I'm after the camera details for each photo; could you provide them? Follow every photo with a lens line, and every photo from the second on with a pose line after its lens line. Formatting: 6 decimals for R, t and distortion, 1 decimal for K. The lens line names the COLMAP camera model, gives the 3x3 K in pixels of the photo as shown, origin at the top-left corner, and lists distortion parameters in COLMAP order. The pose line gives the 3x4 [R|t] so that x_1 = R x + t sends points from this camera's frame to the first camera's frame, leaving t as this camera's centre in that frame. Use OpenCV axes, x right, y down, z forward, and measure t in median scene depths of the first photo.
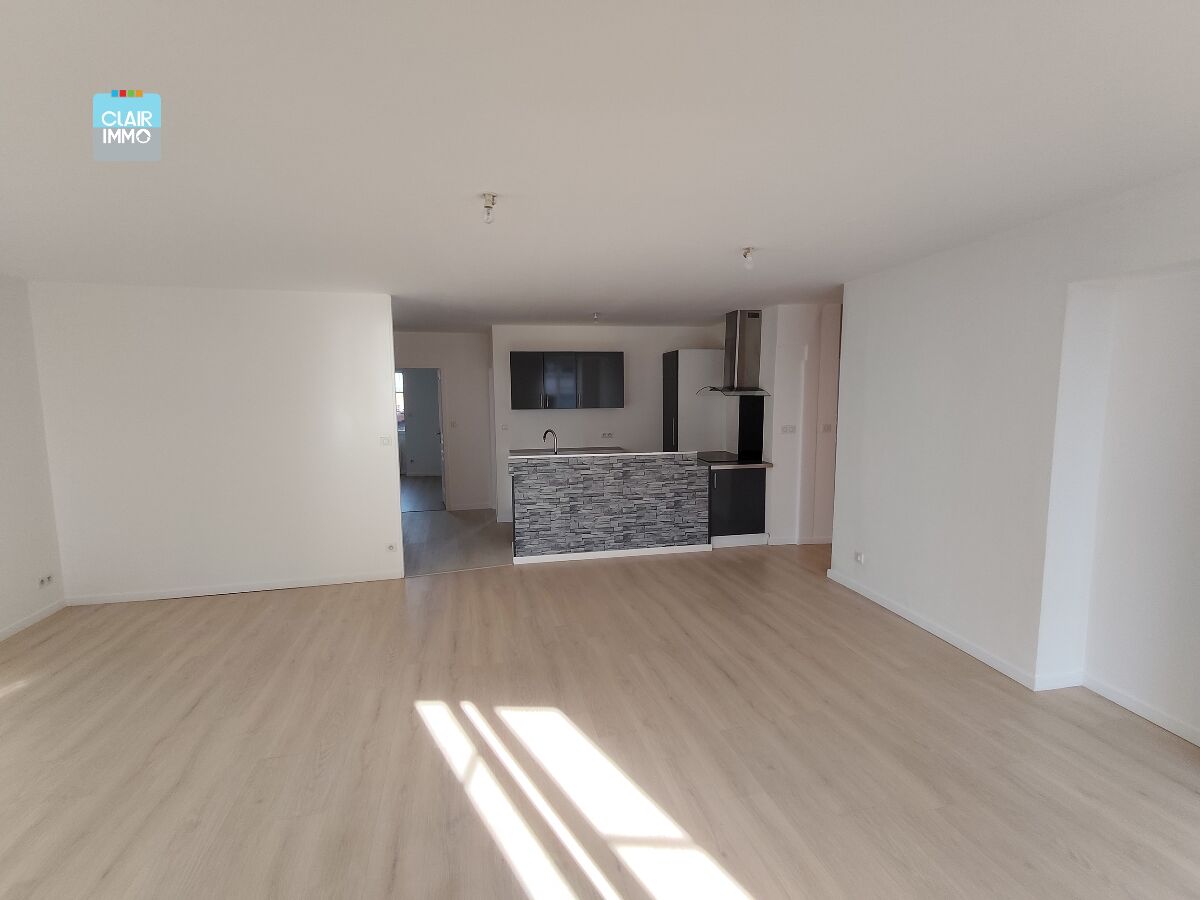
lens RADIAL K [[547.7, 0, 594.6], [0, 547.7, 453.2], [0, 0, 1]] dist [0.026246, -0.019102]
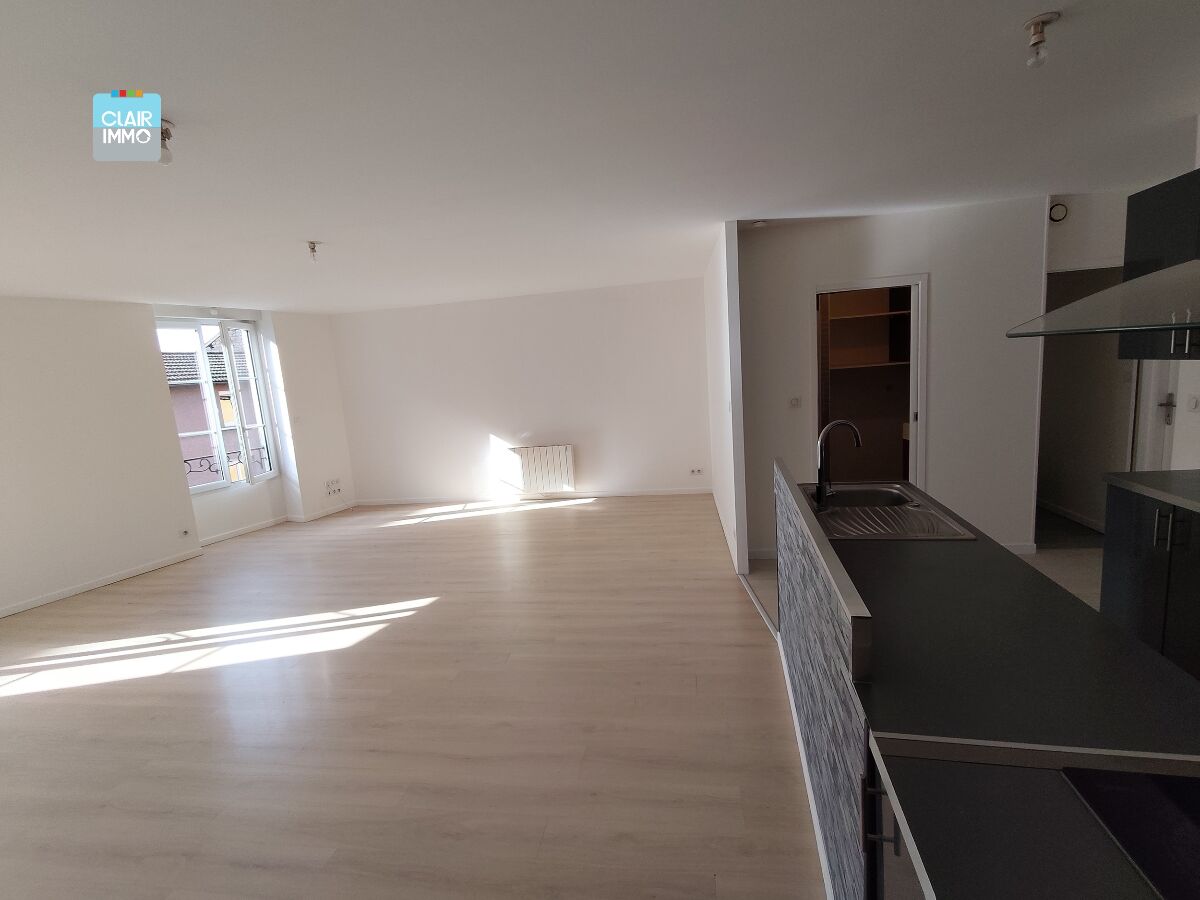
lens RADIAL K [[561.1, 0, 600.0], [0, 561.1, 450.0], [0, 0, 1]] dist [0.000497, -0.000034]
pose [[-0.373391, 0.174484, -0.911117, 0.421660], [-0.018809, 0.980526, 0.195485, -0.103382], [0.927483, 0.090130, -0.362837, 1.018244]]
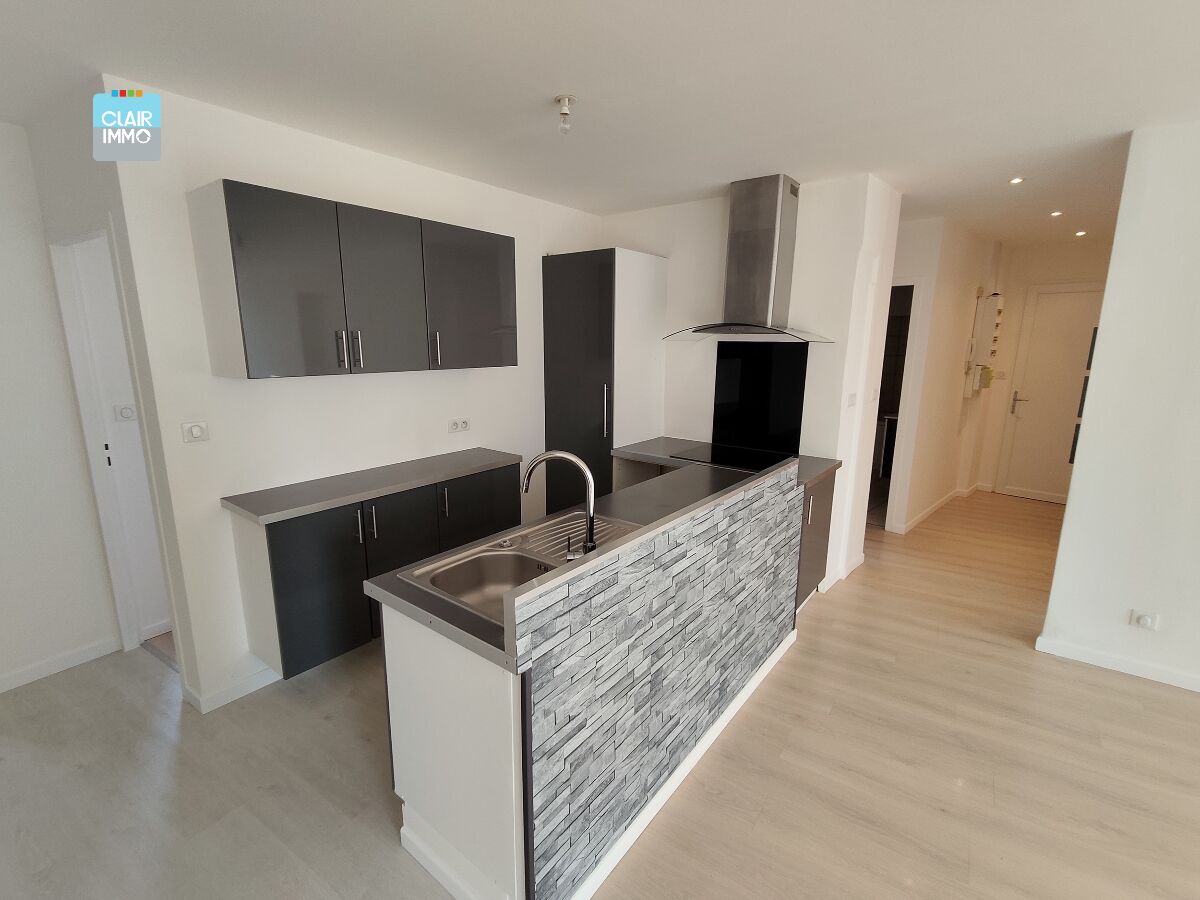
lens RADIAL K [[547.7, 0, 594.6], [0, 547.7, 453.2], [0, 0, 1]] dist [0.026246, -0.019102]
pose [[0.738319, -0.123242, 0.663096, -0.271079], [0.058160, 0.991135, 0.119453, -0.078259], [-0.671939, -0.049628, 0.738941, 0.785909]]
